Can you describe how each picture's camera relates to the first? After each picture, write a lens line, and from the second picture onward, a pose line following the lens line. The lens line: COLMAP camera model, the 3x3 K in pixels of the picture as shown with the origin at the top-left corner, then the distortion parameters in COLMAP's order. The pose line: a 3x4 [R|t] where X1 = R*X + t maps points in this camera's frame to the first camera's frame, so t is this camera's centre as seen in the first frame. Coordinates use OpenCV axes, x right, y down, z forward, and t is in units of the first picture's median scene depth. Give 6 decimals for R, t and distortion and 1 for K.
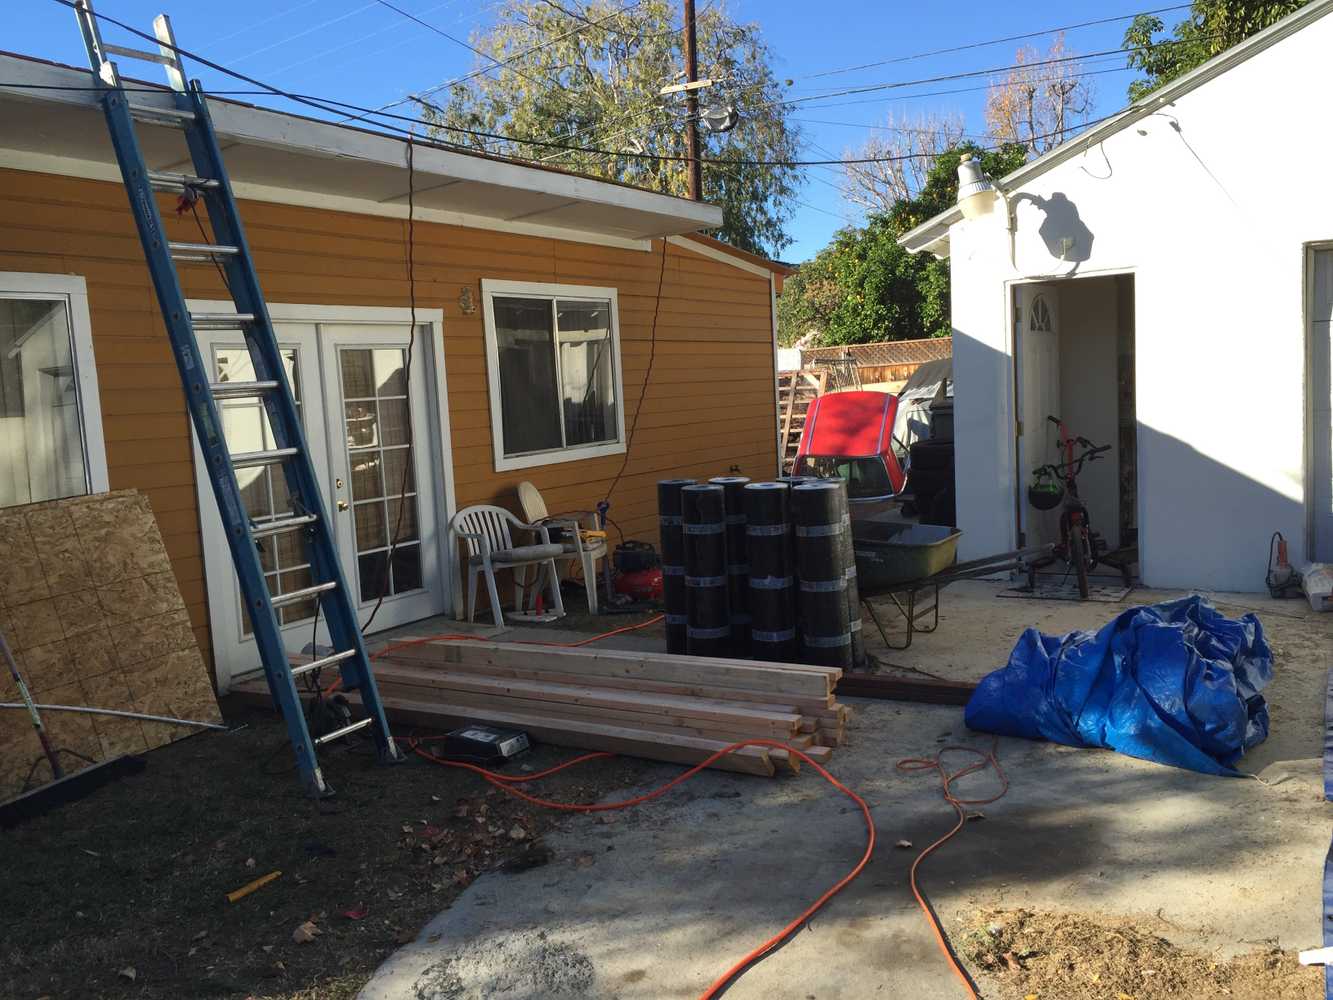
lens RADIAL K [[1152.8, 0, 666.5], [0, 1152.8, 500.0], [0, 0, 1]] dist [-0.001680, -0.002191]
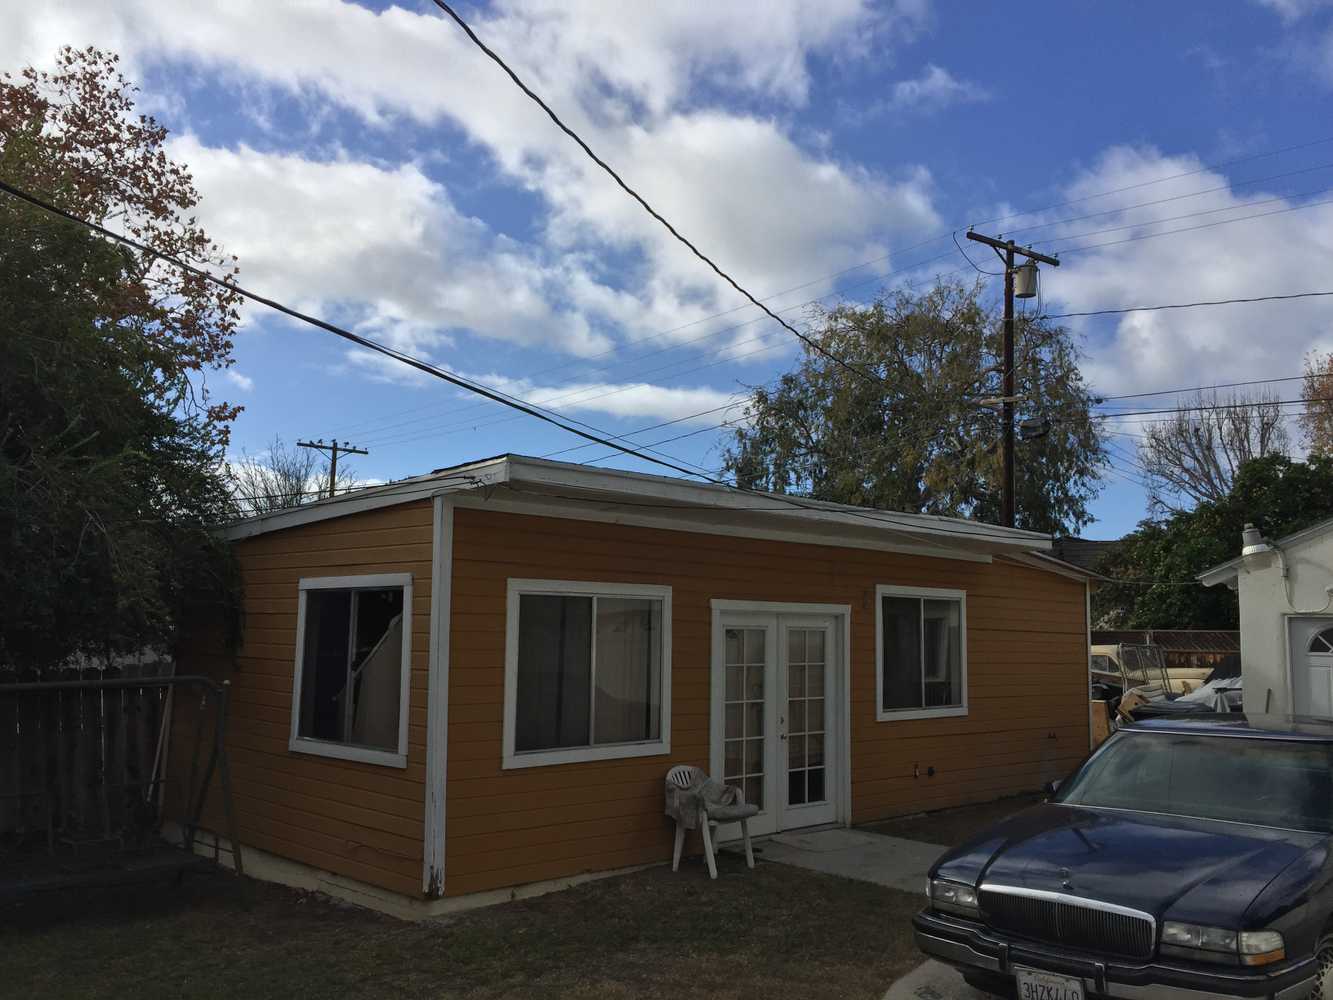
lens RADIAL K [[1122.9, 0, 625.9], [0, 1122.9, 500.3], [0, 0, 1]] dist [-0.004382, -0.005987]
pose [[0.958597, 0.040357, -0.281894, -0.047399], [-0.099631, 0.974874, -0.199235, 0.010331], [0.266770, 0.219071, 0.938532, -0.281738]]
